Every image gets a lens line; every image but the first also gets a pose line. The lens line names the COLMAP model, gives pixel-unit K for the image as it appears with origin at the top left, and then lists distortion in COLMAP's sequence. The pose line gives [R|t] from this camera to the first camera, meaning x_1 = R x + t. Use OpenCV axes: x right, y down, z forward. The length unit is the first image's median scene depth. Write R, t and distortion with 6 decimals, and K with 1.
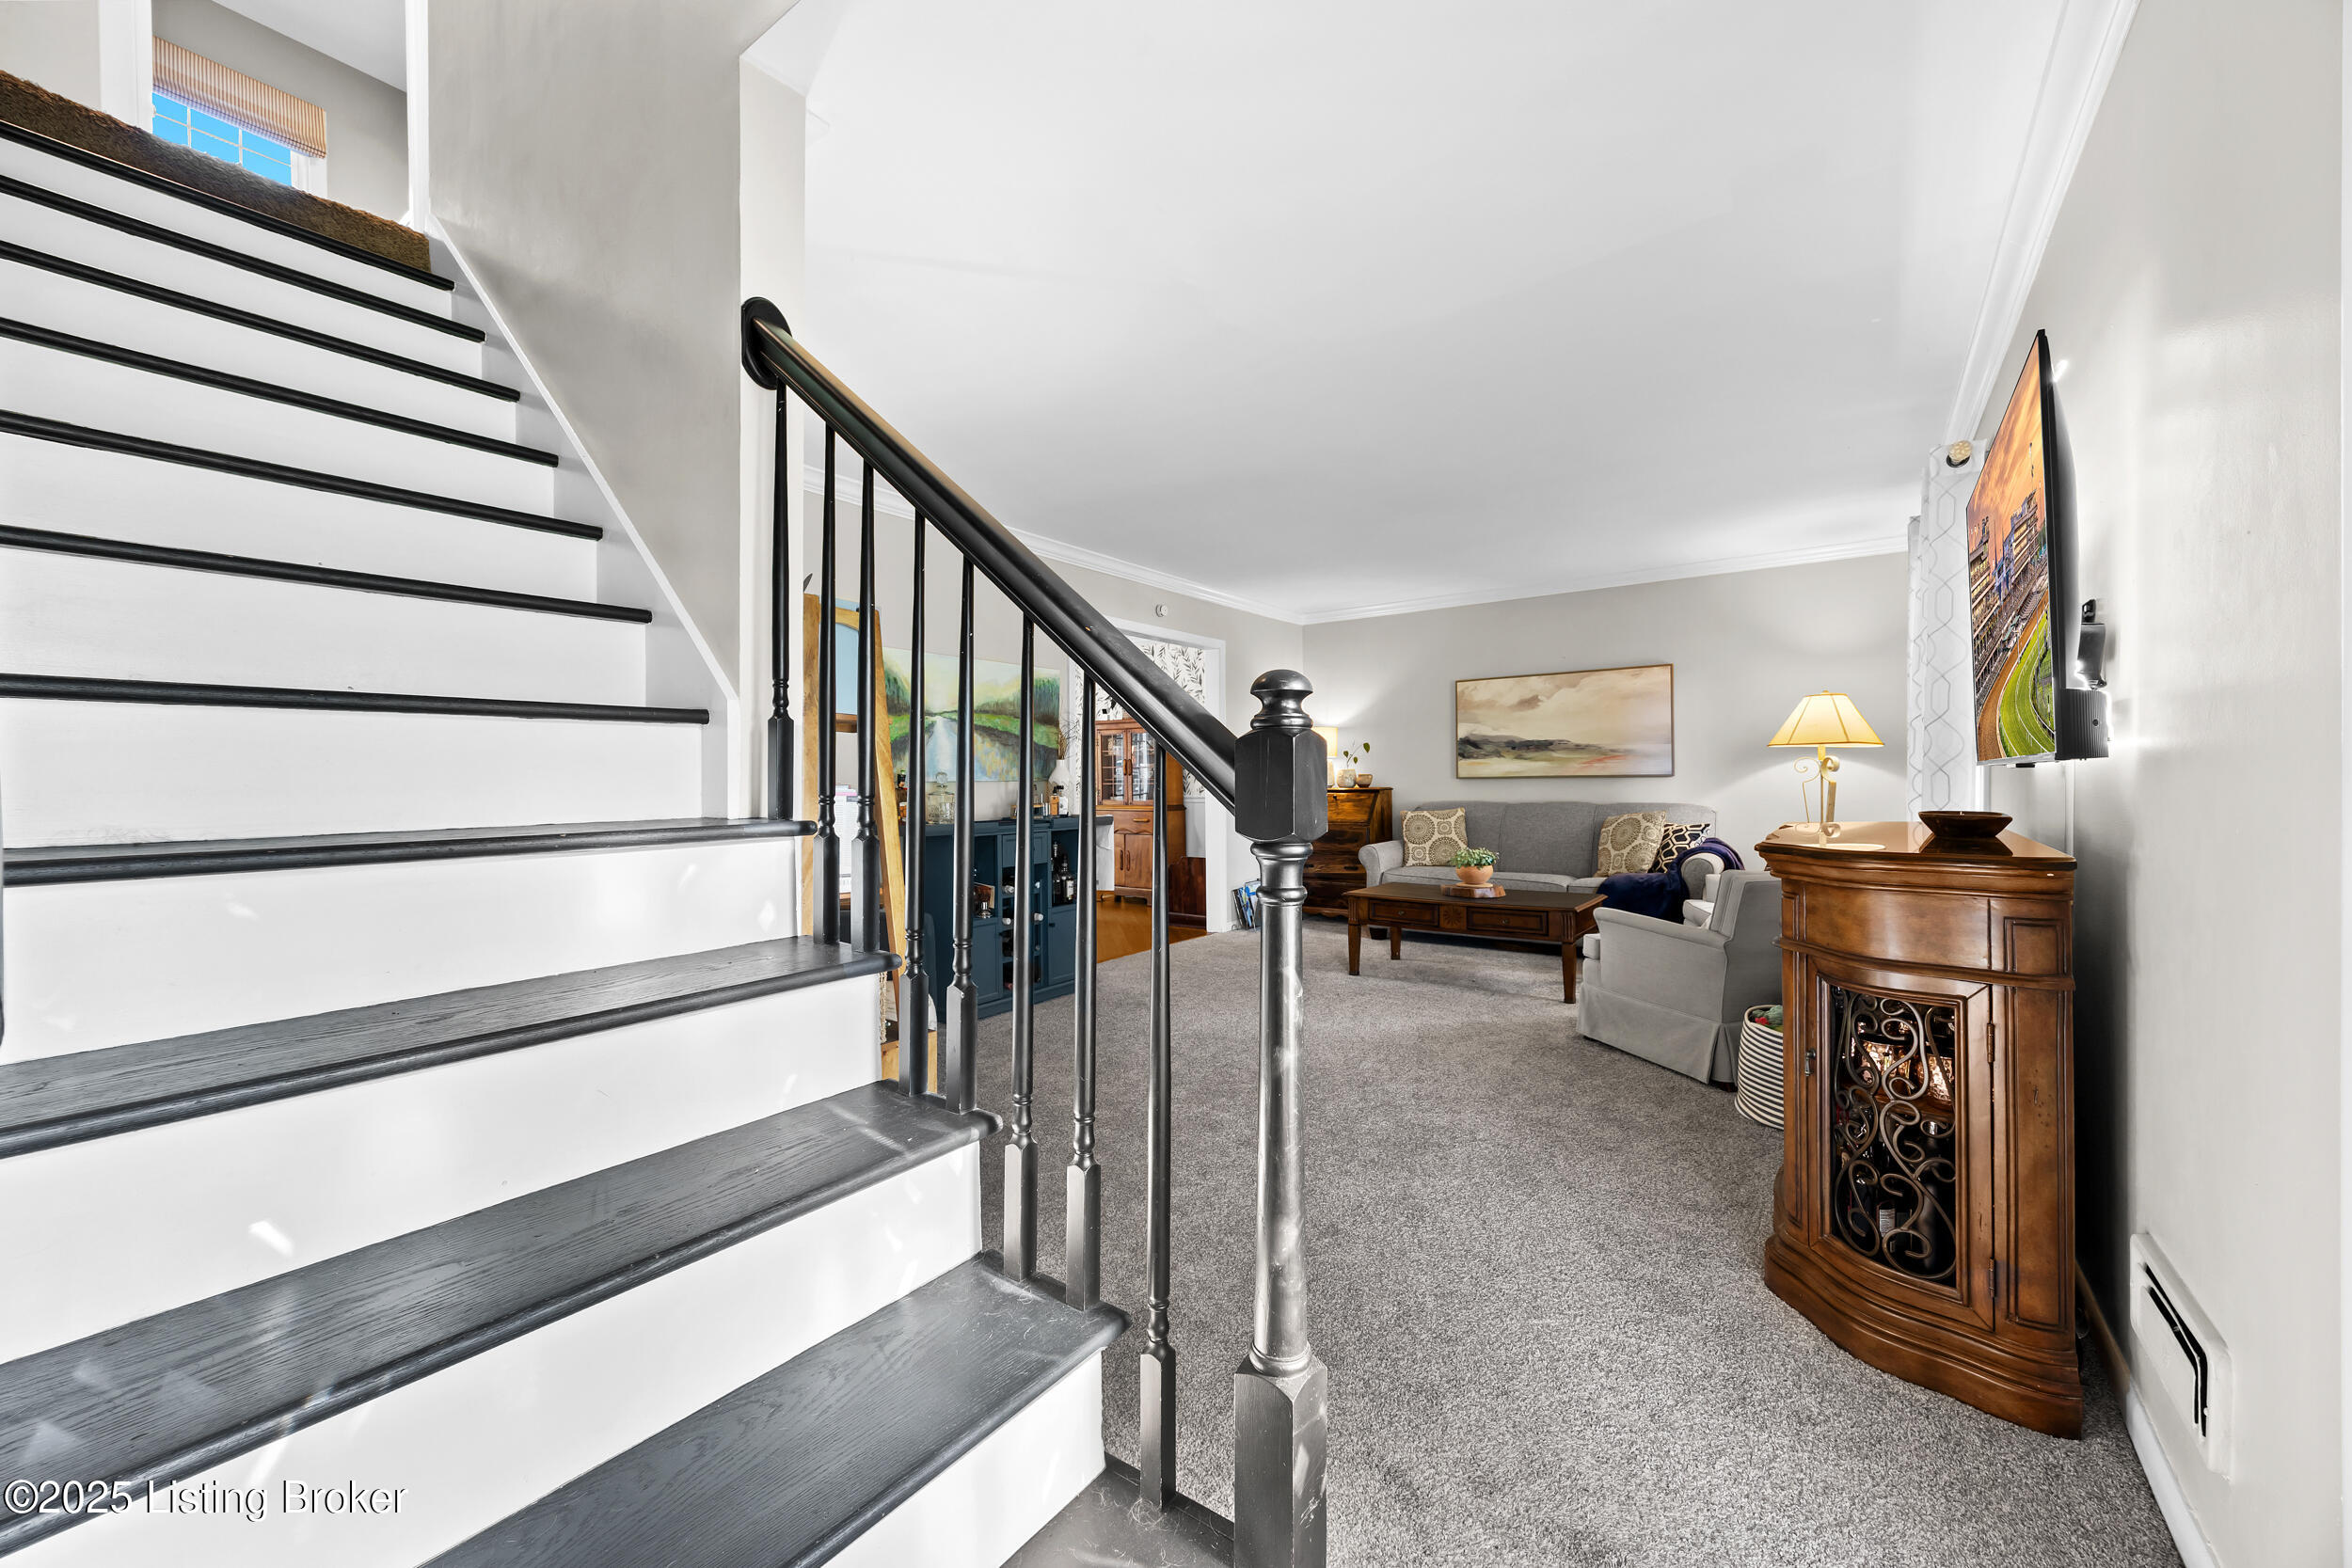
lens RADIAL K [[900.3, 0, 1177.1], [0, 900.3, 778.4], [0, 0, 1]] dist [-0.001397, -0.000129]
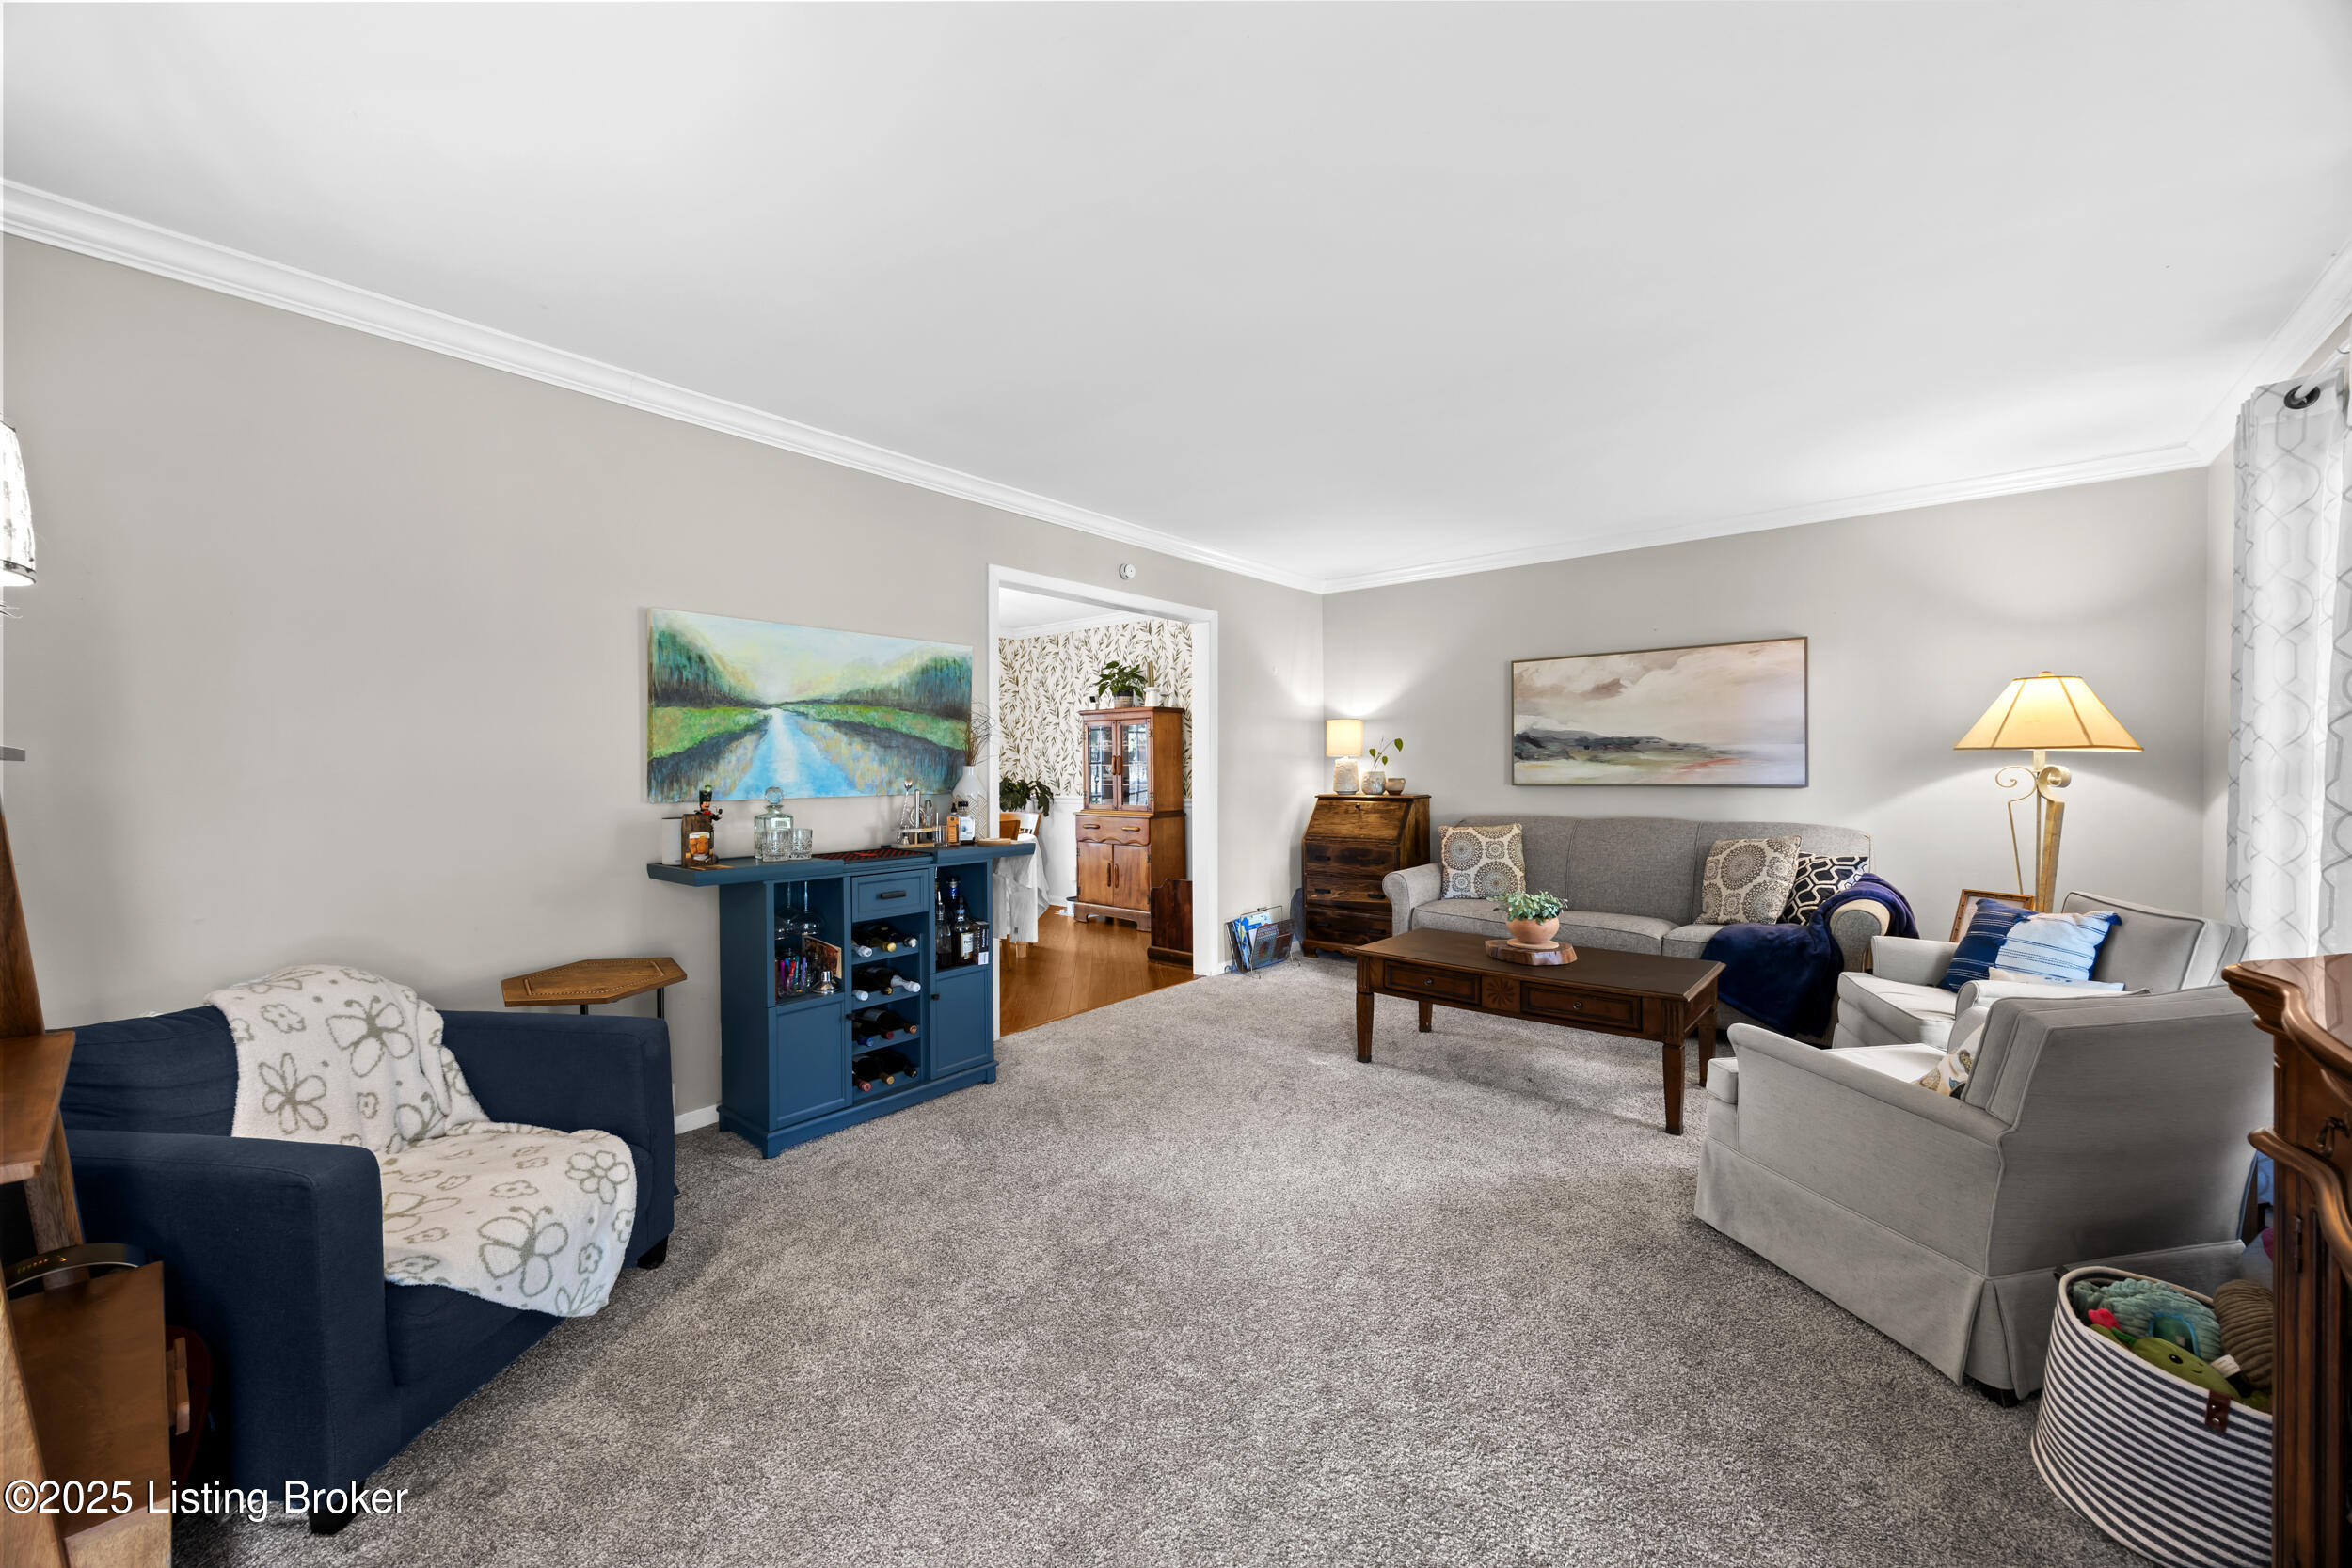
lens RADIAL K [[900.3, 0, 1176.4], [0, 900.3, 775.8], [0, 0, 1]] dist [-0.001397, -0.000129]
pose [[0.998070, 0.004967, -0.061901, 0.083482], [-0.004192, 0.999911, 0.012642, -0.021250], [0.061959, -0.012358, 0.998002, 0.246795]]
